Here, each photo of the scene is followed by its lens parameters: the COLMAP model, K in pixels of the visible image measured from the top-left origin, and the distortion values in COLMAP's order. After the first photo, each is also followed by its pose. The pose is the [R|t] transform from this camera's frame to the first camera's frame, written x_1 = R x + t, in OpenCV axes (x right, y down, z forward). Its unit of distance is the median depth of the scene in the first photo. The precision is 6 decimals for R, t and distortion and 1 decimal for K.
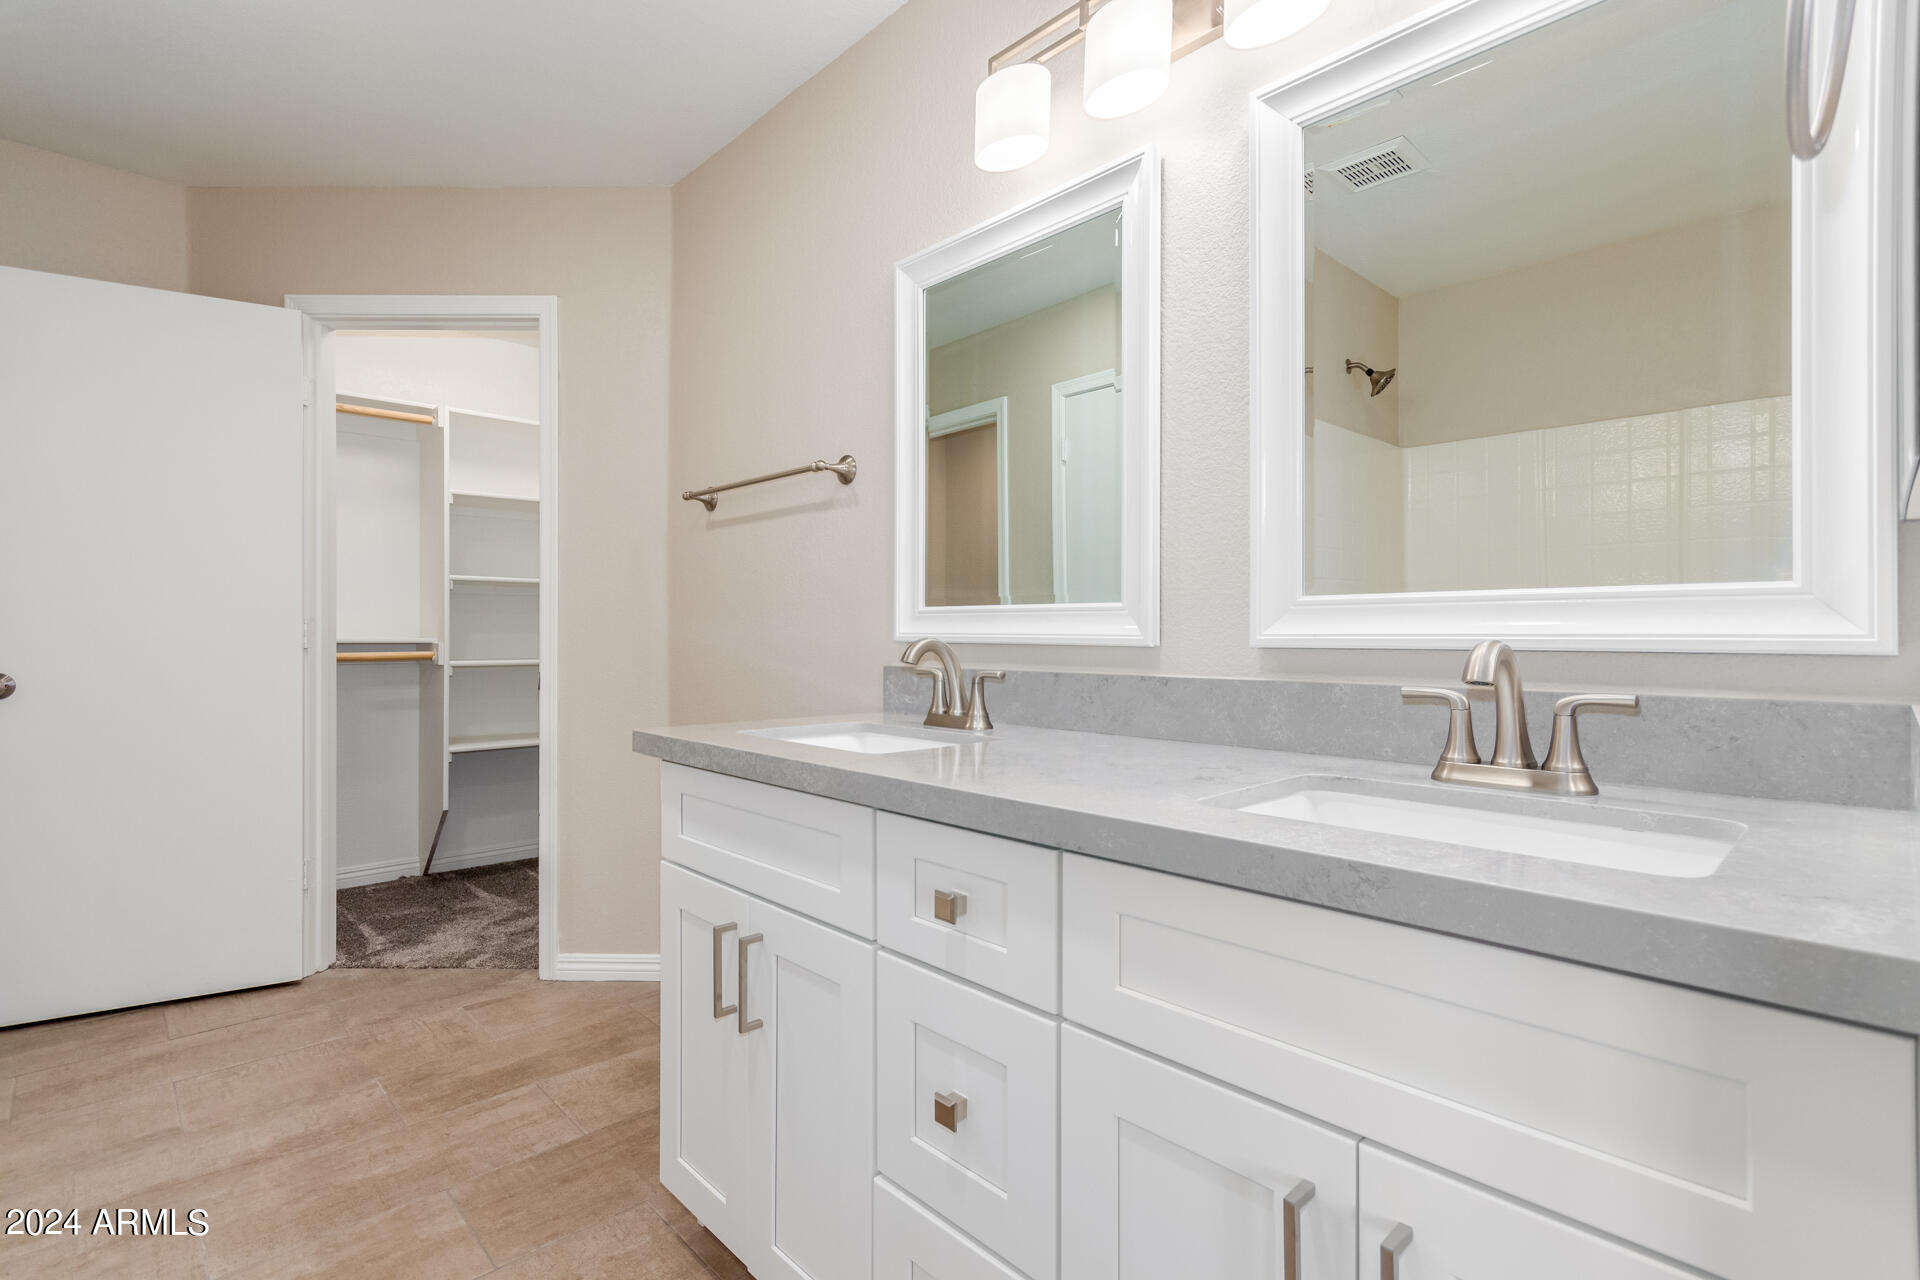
lens RADIAL K [[887.8, 0, 976.7], [0, 887.8, 642.0], [0, 0, 1]] dist [0.000988, 0.000467]
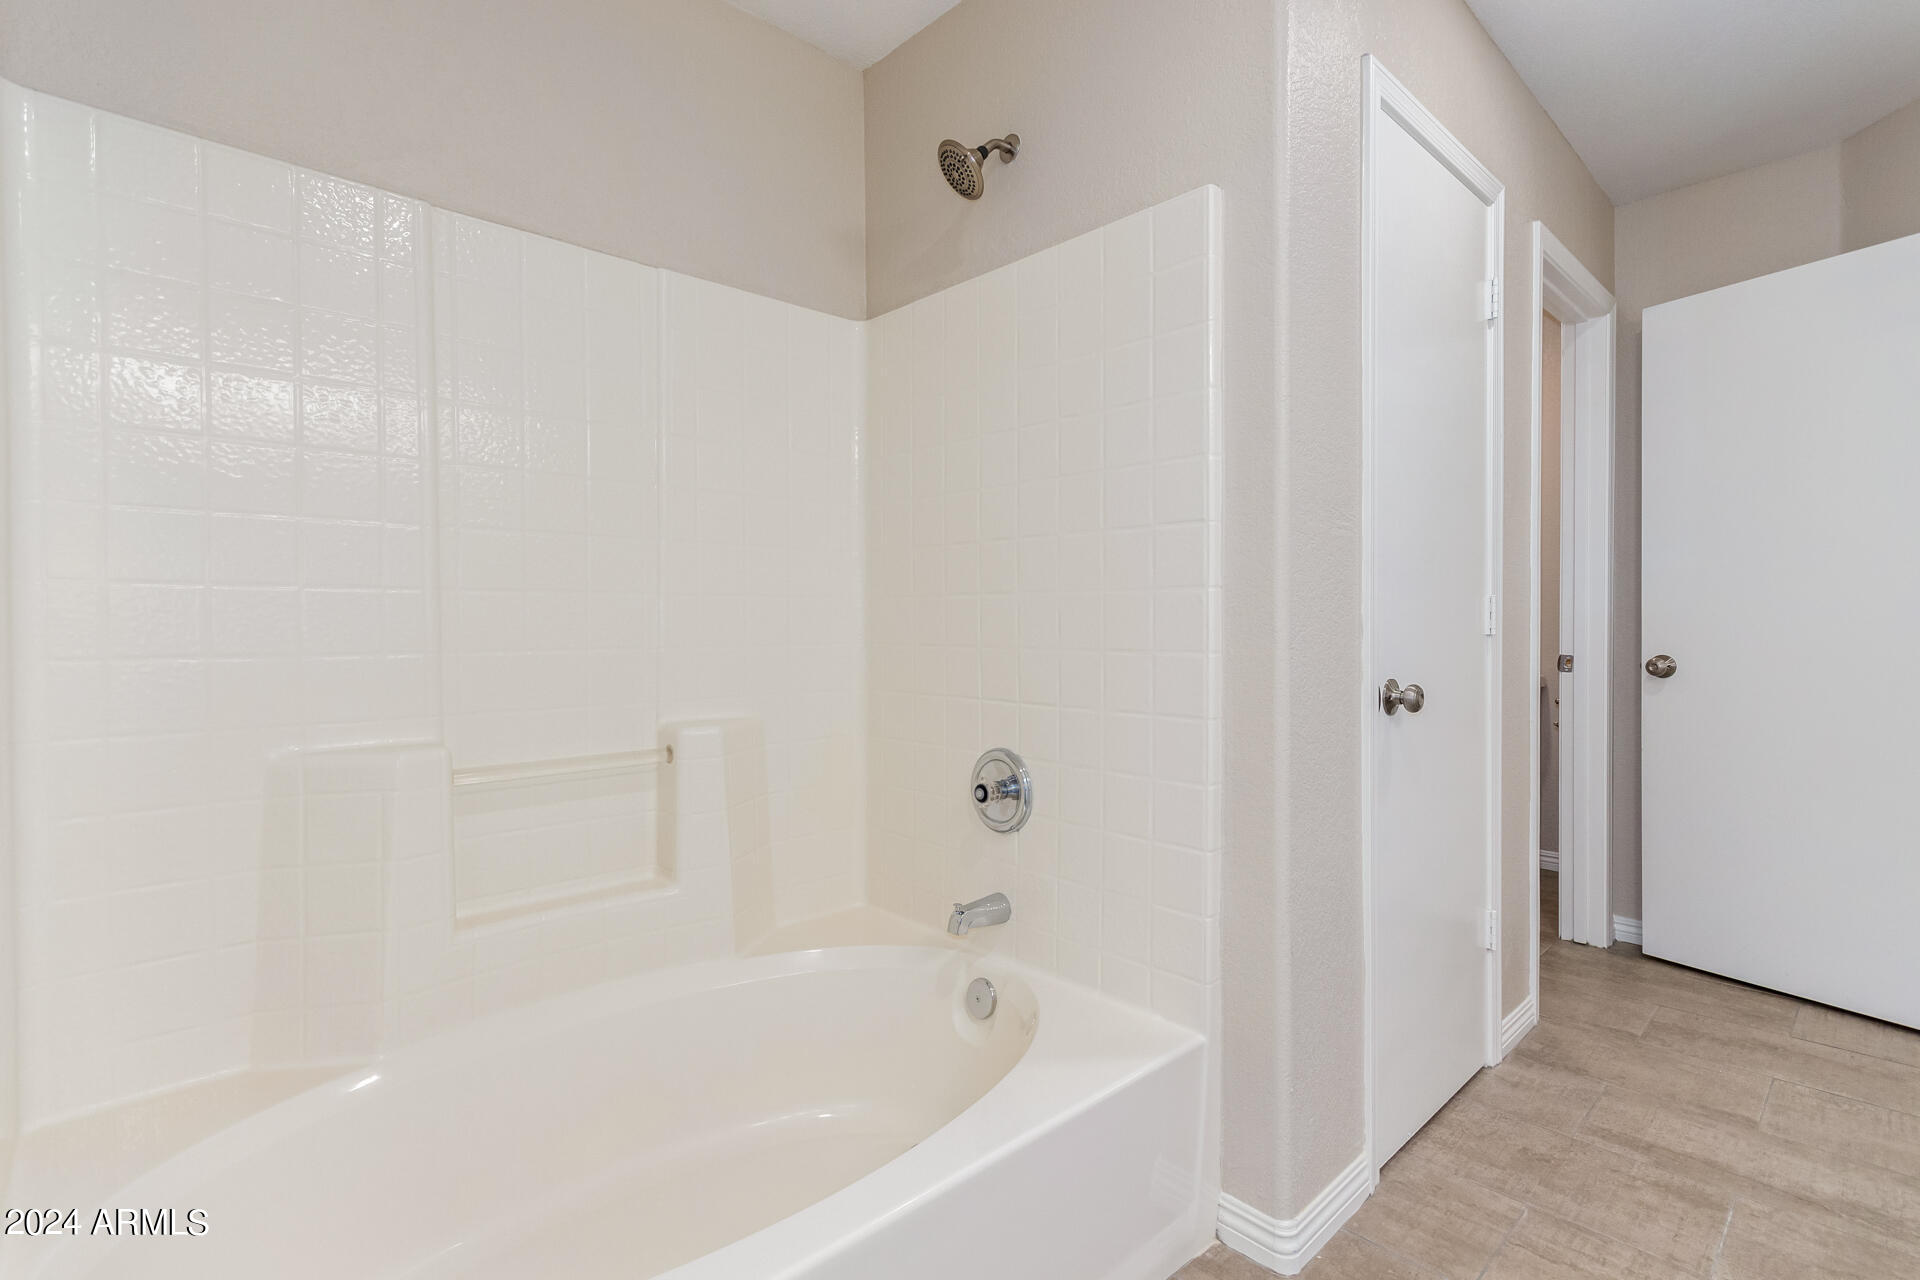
lens RADIAL K [[887.8, 0, 974.5], [0, 887.8, 639.8], [0, 0, 1]] dist [0.000988, 0.000467]
pose [[-0.009912, 0.010707, -0.999894, 0.083938], [0.003462, 0.999937, 0.010674, -0.000942], [0.999945, -0.003356, -0.009948, 0.138727]]
